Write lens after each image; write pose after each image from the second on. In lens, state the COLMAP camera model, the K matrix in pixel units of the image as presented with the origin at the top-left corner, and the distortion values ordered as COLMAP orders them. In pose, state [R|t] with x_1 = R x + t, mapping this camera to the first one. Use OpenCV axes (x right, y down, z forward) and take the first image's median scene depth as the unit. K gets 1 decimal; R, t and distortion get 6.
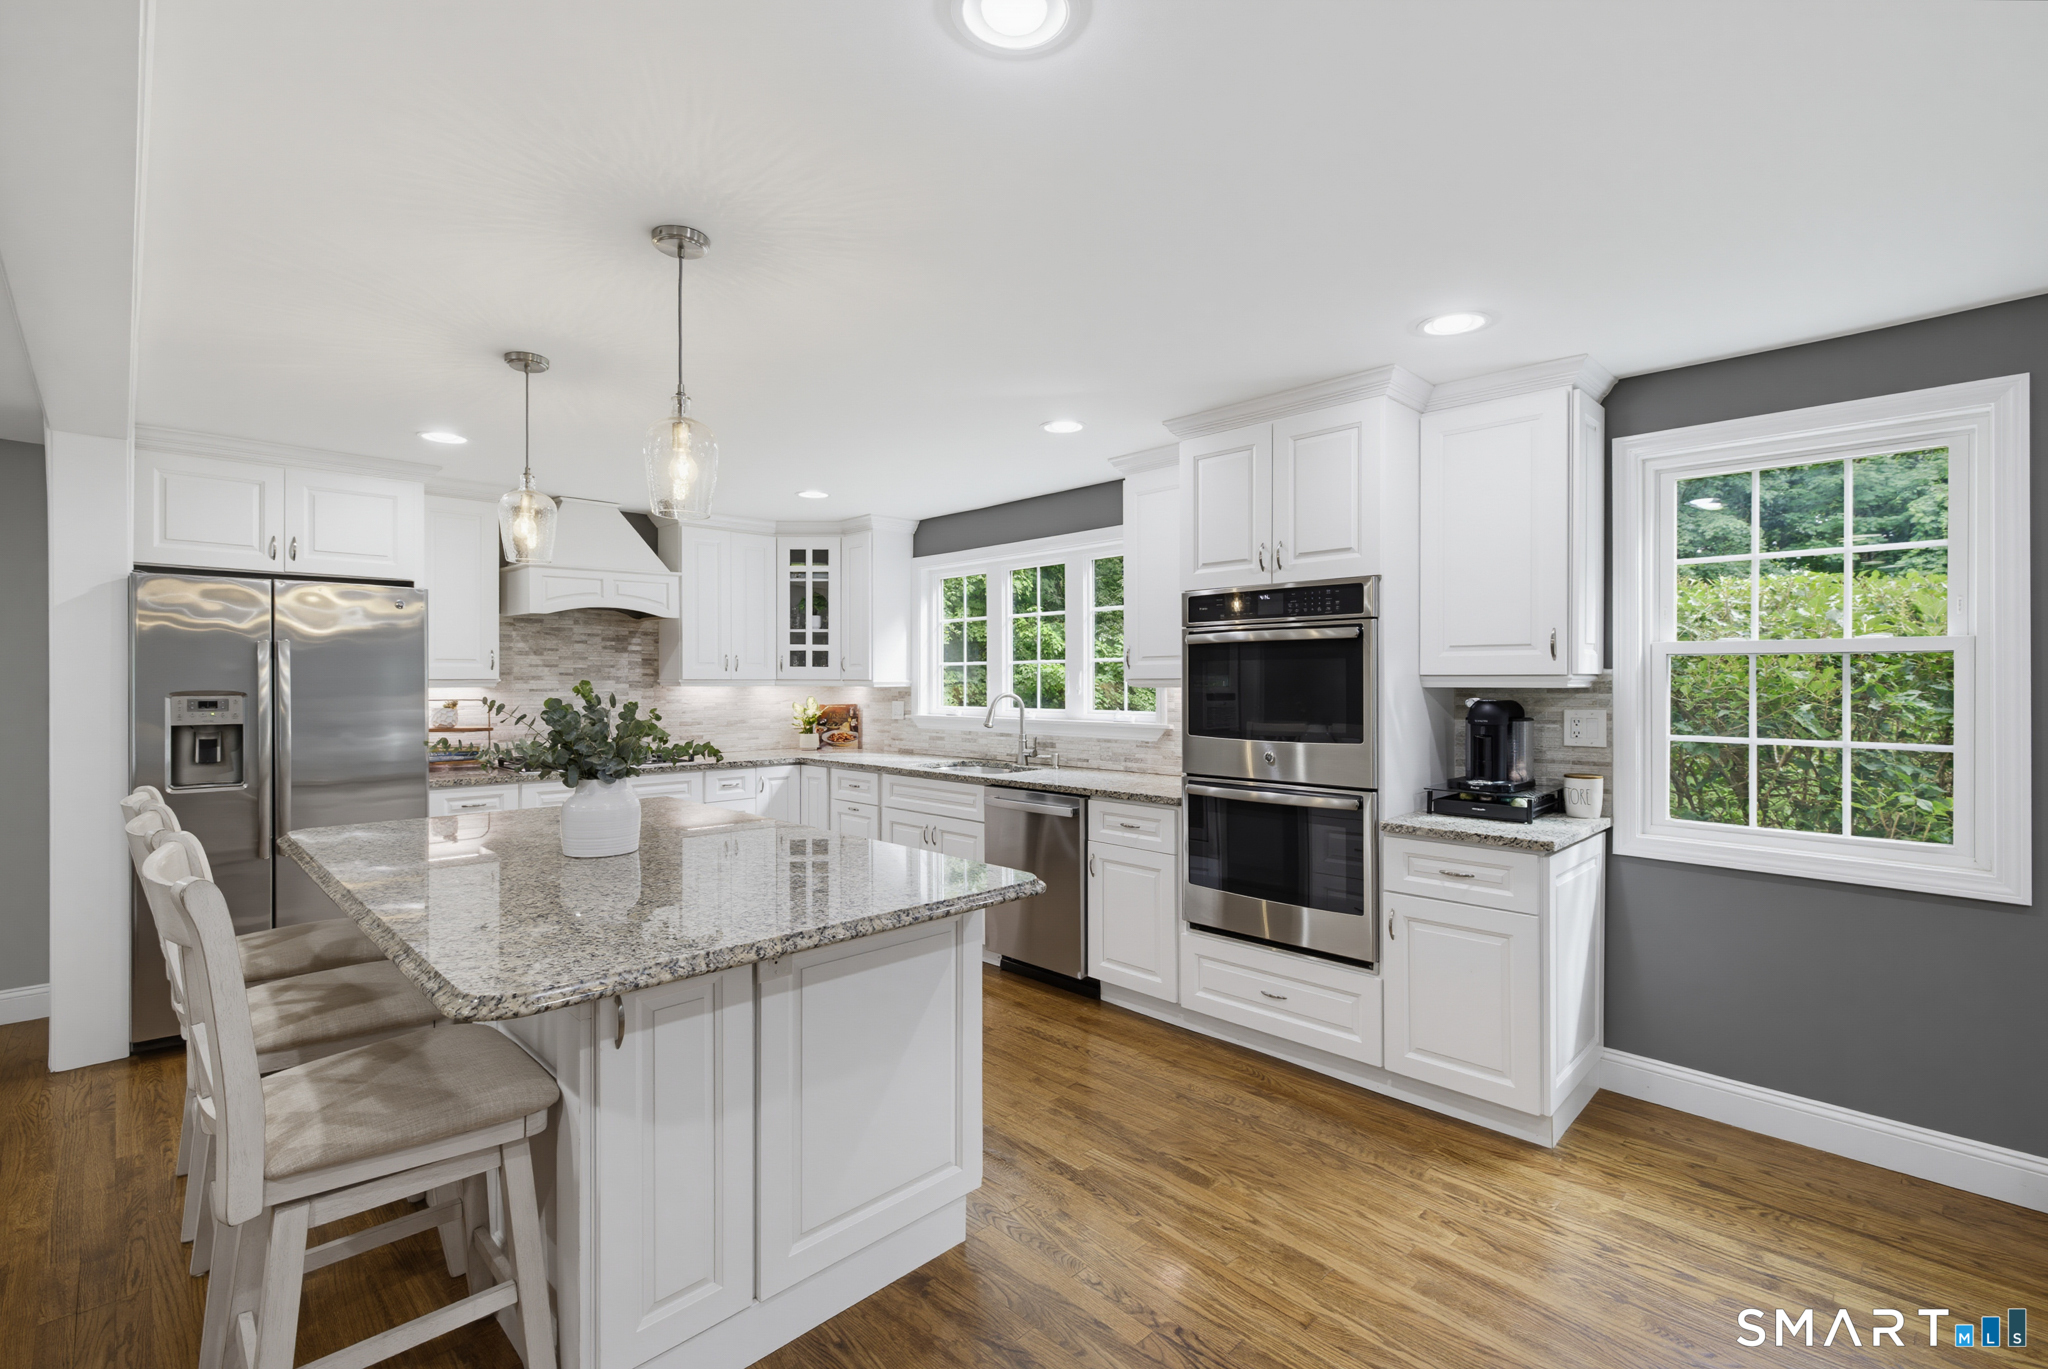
lens RADIAL K [[902.8, 0, 1025.8], [0, 902.8, 683.2], [0, 0, 1]] dist [0.007492, -0.001111]
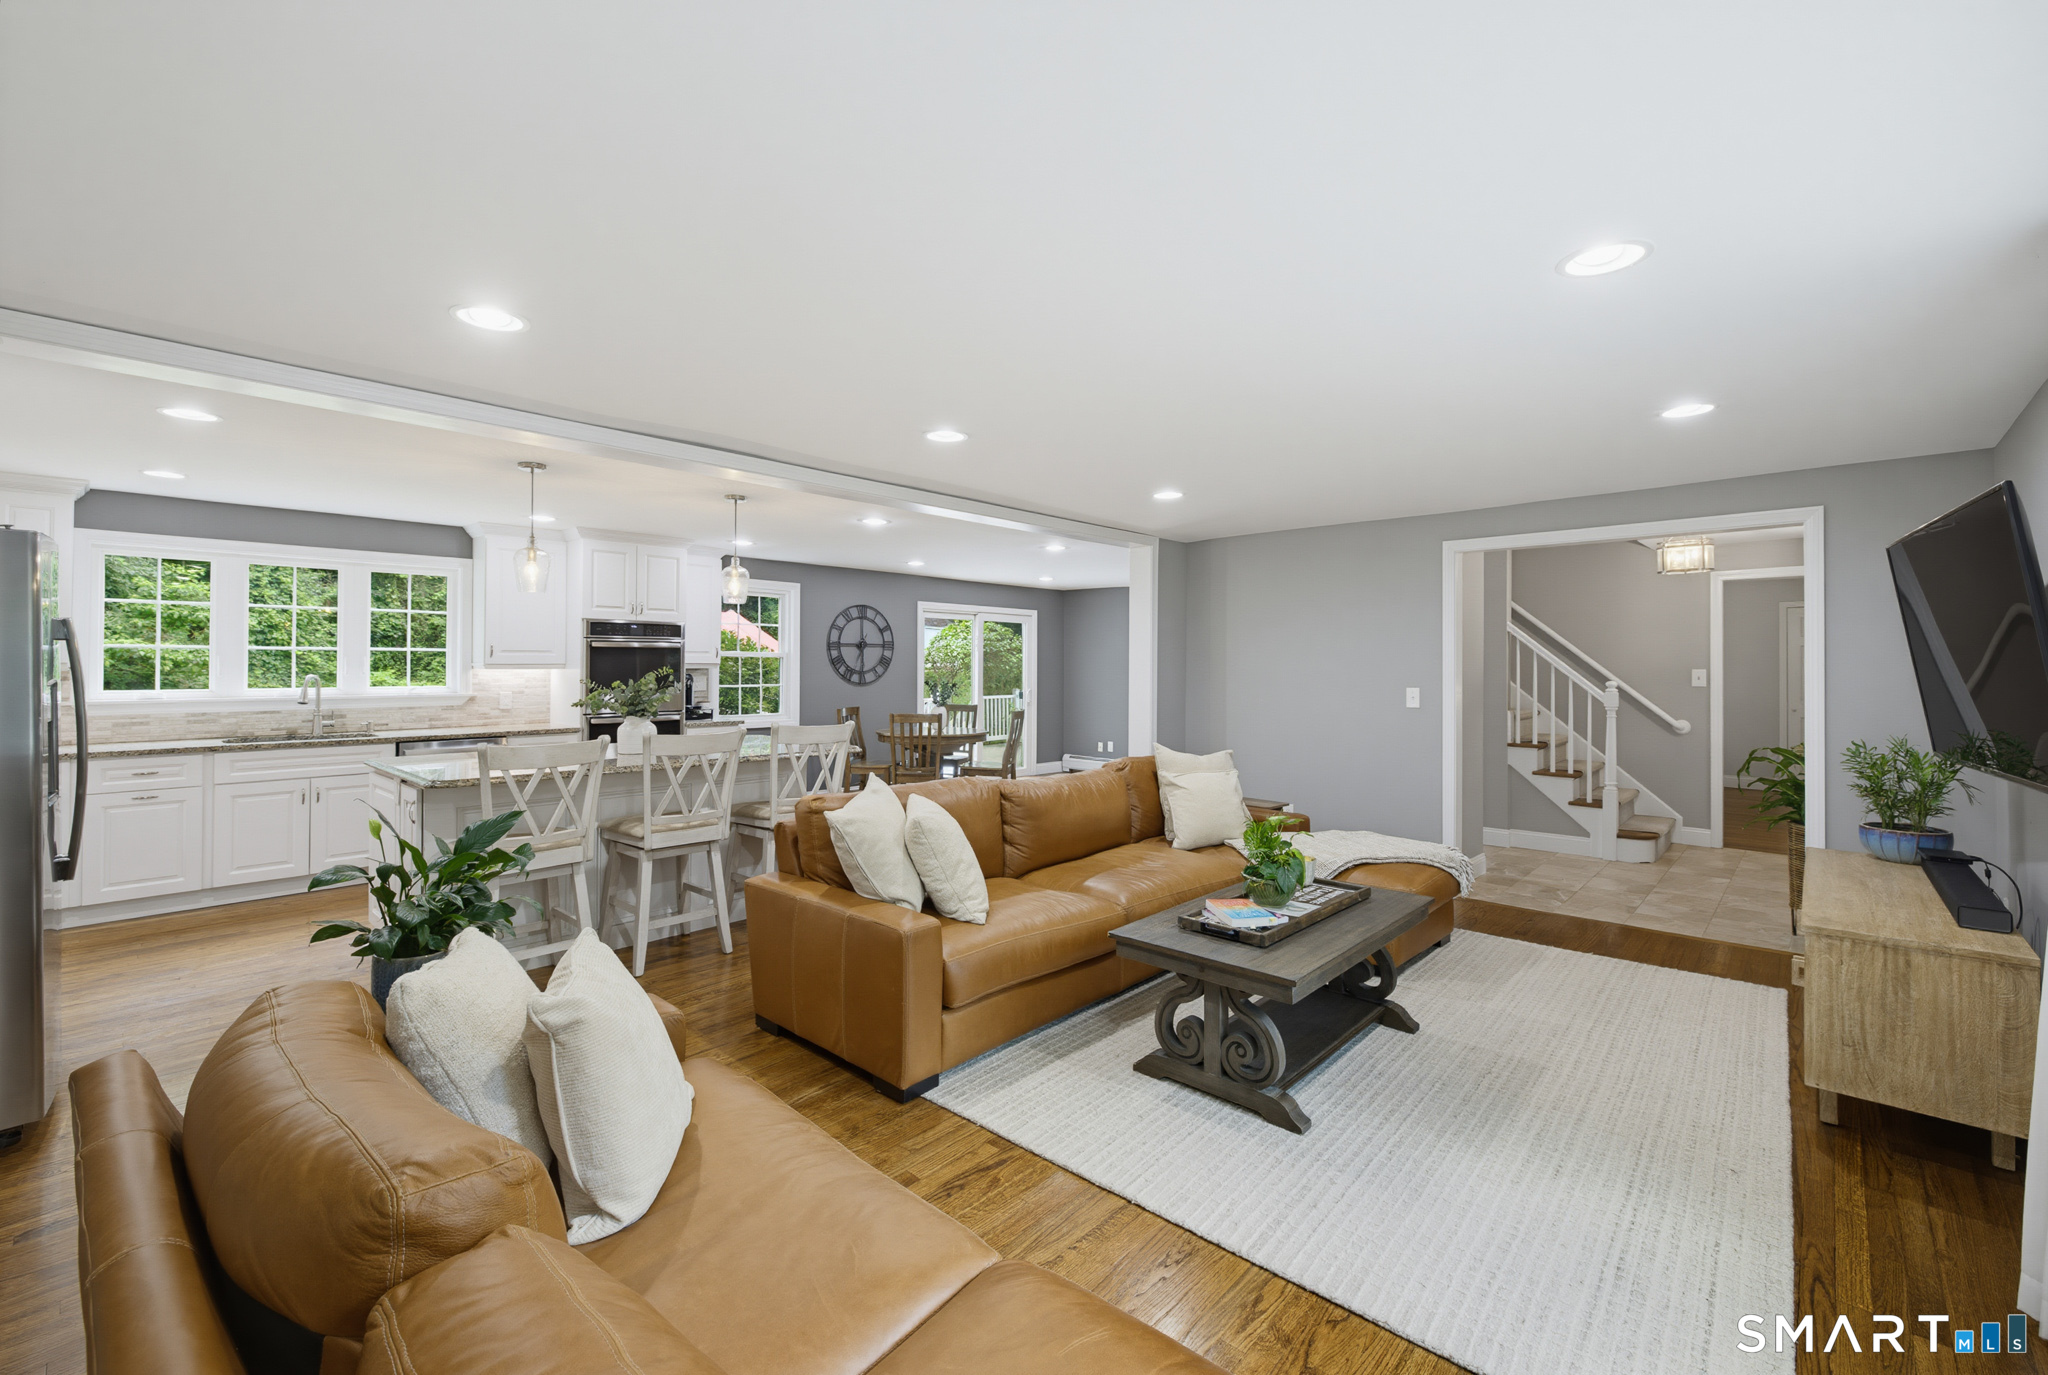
lens RADIAL K [[863.0, 0, 1010.9], [0, 863.0, 657.3], [0, 0, 1]] dist [0.003831, 0.000631]
pose [[-0.030956, 0.008318, 0.999486, -1.646735], [-0.002899, 0.999960, -0.008411, -0.007320], [-0.999517, -0.003158, -0.030930, 0.157974]]
